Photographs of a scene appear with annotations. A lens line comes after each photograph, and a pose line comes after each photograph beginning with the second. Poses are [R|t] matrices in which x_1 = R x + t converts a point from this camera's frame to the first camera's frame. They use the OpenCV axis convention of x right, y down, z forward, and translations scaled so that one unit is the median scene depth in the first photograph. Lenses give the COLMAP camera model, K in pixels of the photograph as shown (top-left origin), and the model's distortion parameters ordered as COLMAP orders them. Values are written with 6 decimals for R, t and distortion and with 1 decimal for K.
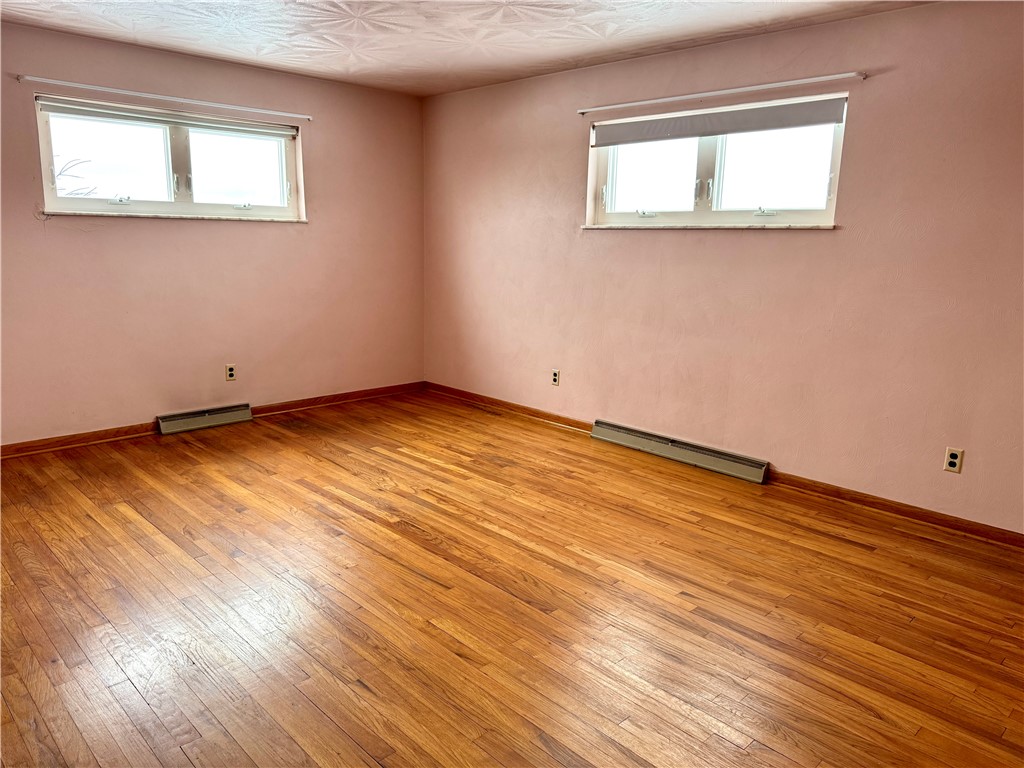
lens RADIAL K [[717.6, 0, 513.4], [0, 717.6, 387.5], [0, 0, 1]] dist [0.137274, -0.198735]
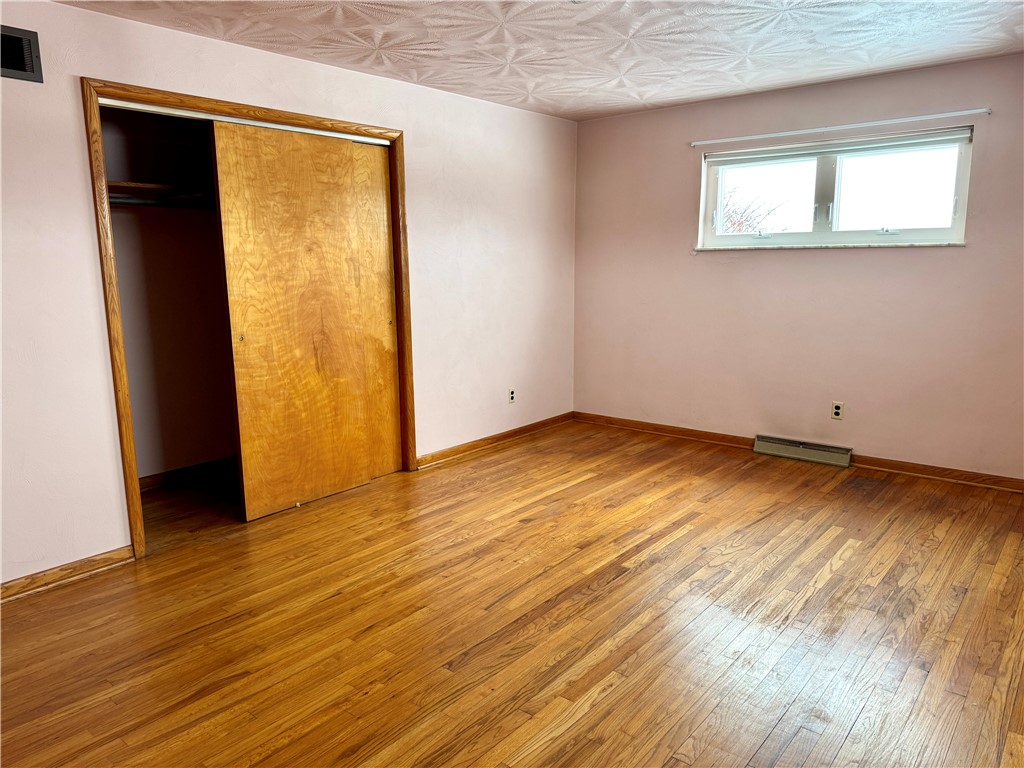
lens RADIAL K [[717.6, 0, 513.4], [0, 717.6, 387.5], [0, 0, 1]] dist [0.137274, -0.198735]
pose [[0.108602, 0.153230, -0.982205, 0.558320], [-0.195054, 0.972127, 0.130091, -0.105238], [0.974761, 0.177454, 0.135463, 0.547975]]
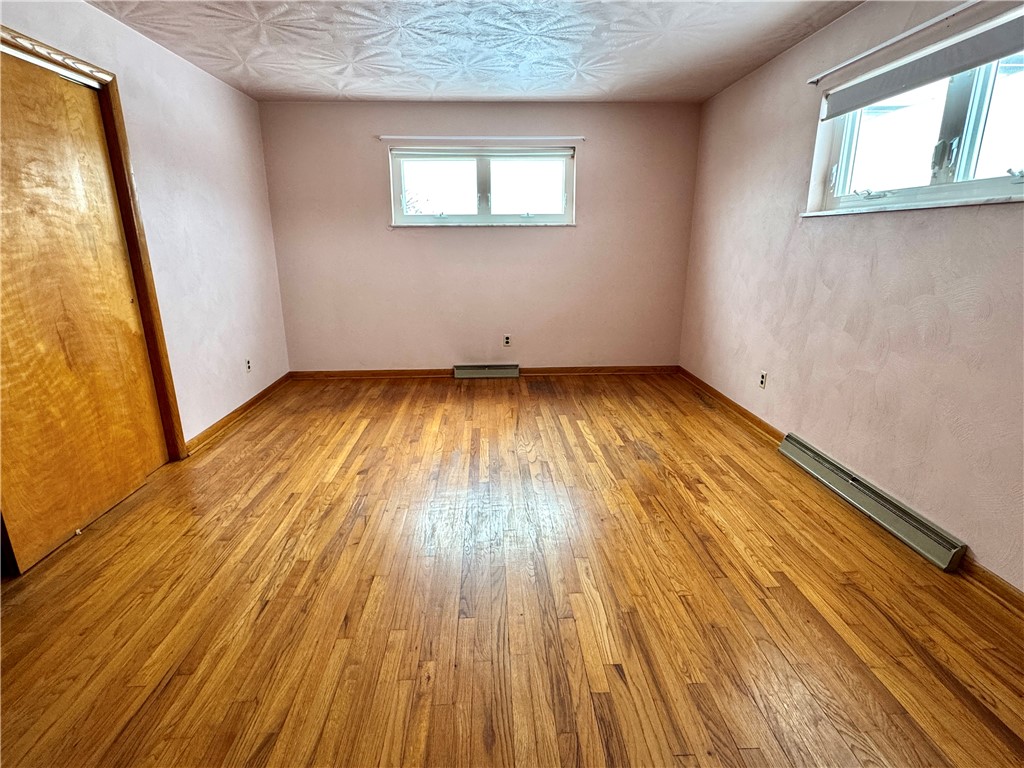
lens RADIAL K [[523.8, 0, 510.5], [0, 523.8, 384.4], [0, 0, 1]] dist [0.000496, -0.000131]
pose [[0.745004, 0.154971, -0.648809, 0.306523], [-0.117150, 0.987919, 0.101450, -0.045992], [0.656693, 0.000428, 0.754158, 0.316125]]
